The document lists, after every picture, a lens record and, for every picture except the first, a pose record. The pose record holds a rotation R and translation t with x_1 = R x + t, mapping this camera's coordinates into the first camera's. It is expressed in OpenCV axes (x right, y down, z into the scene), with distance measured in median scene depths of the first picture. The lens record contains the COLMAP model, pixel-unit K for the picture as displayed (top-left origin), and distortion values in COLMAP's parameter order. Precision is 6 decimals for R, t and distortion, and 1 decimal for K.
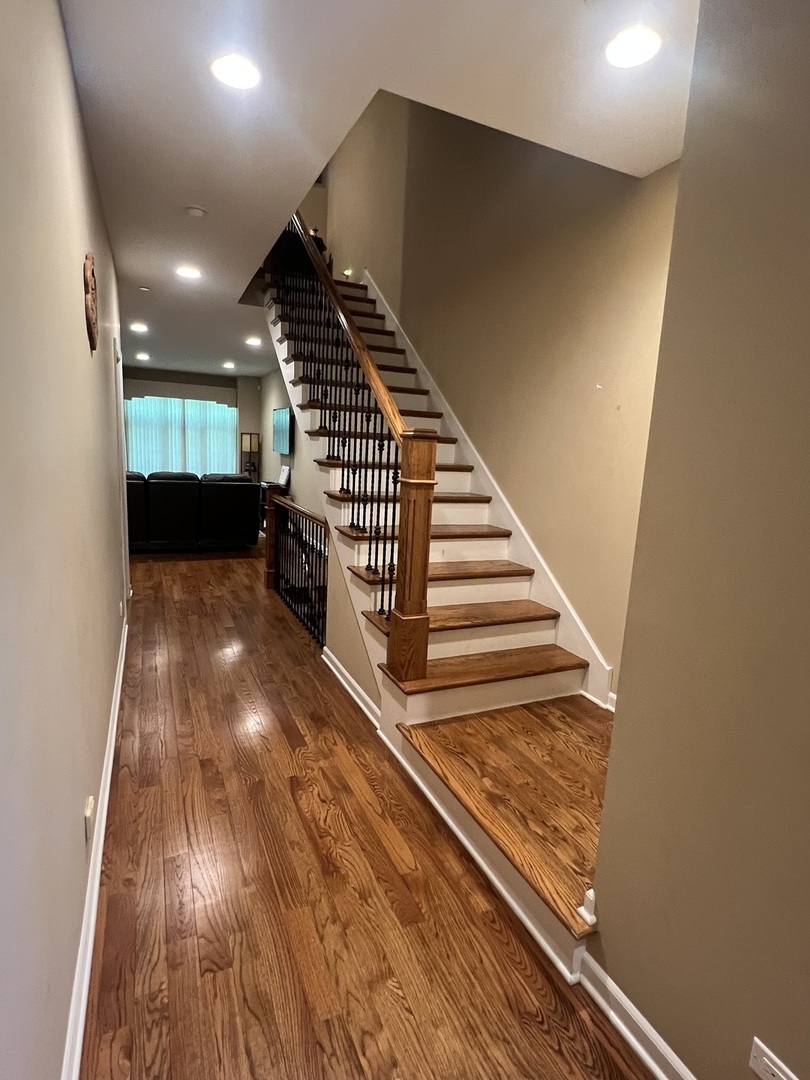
lens RADIAL K [[549.1, 0, 405.0], [0, 549.1, 540.0], [0, 0, 1]] dist [-0.000684, -0.000077]
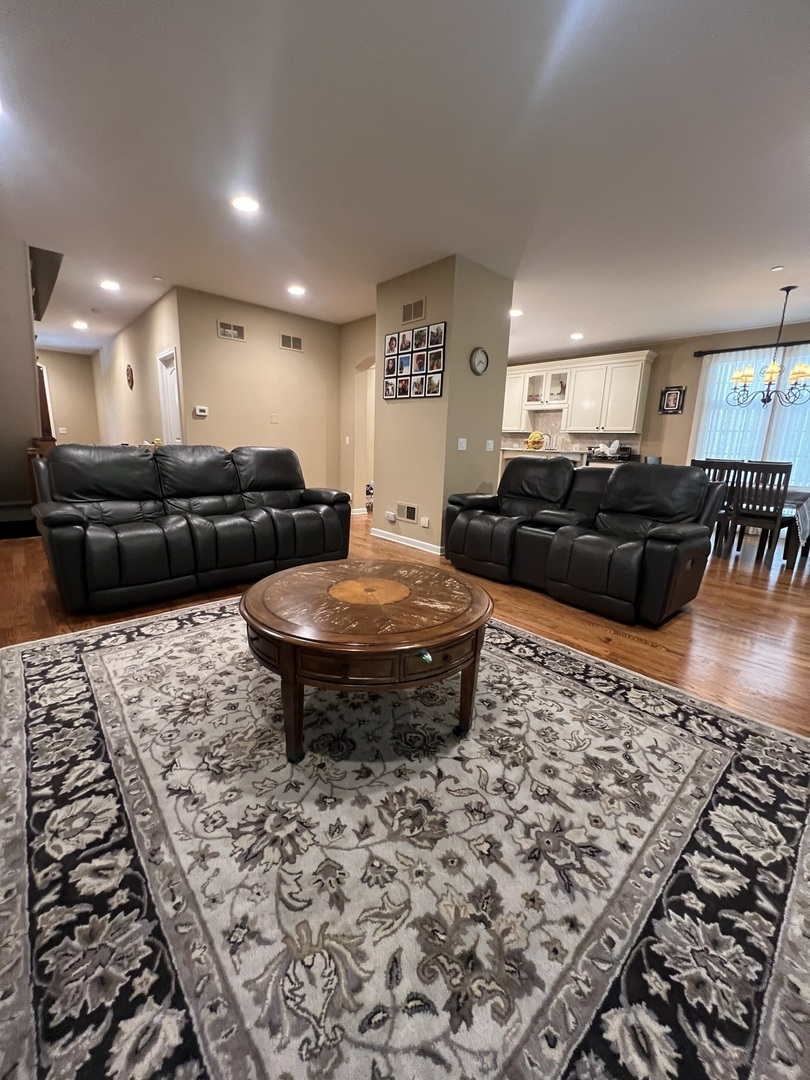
lens RADIAL K [[430.8, 0, 405.9], [0, 430.8, 536.8], [0, 0, 1]] dist [-0.001435, 0.000137]
pose [[-0.950253, -0.011626, -0.311263, -0.310931], [-0.127649, 0.926068, 0.355111, -0.146982], [0.284122, 0.377178, -0.881483, 0.971495]]
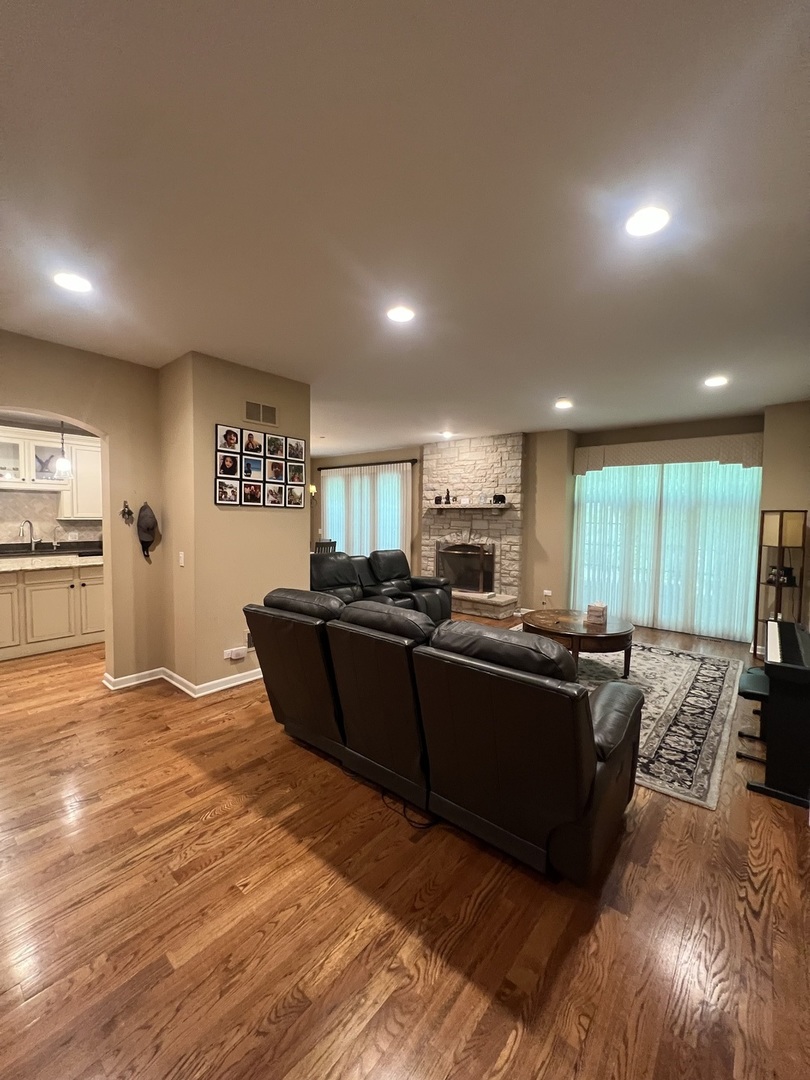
lens RADIAL K [[430.8, 0, 405.9], [0, 430.8, 536.8], [0, 0, 1]] dist [-0.001435, 0.000137]
pose [[0.428035, 0.003158, -0.903756, -0.072113], [-0.146566, 0.986999, -0.065968, -0.094175], [0.891798, 0.160697, 0.422933, 0.528945]]
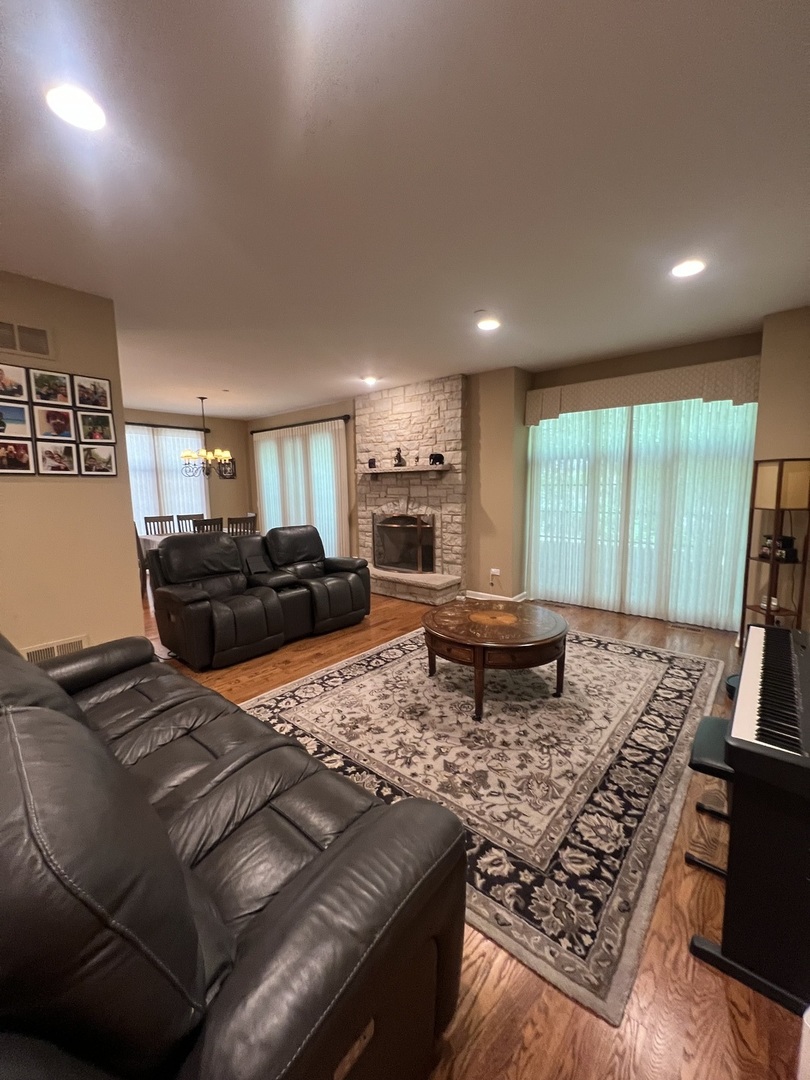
lens RADIAL K [[430.8, 0, 405.9], [0, 430.8, 536.8], [0, 0, 1]] dist [-0.001435, 0.000137]
pose [[0.421036, 0.056131, -0.905305, -0.124678], [-0.117707, 0.993025, 0.006827, -0.116069], [0.899374, 0.103687, 0.424707, 0.658781]]
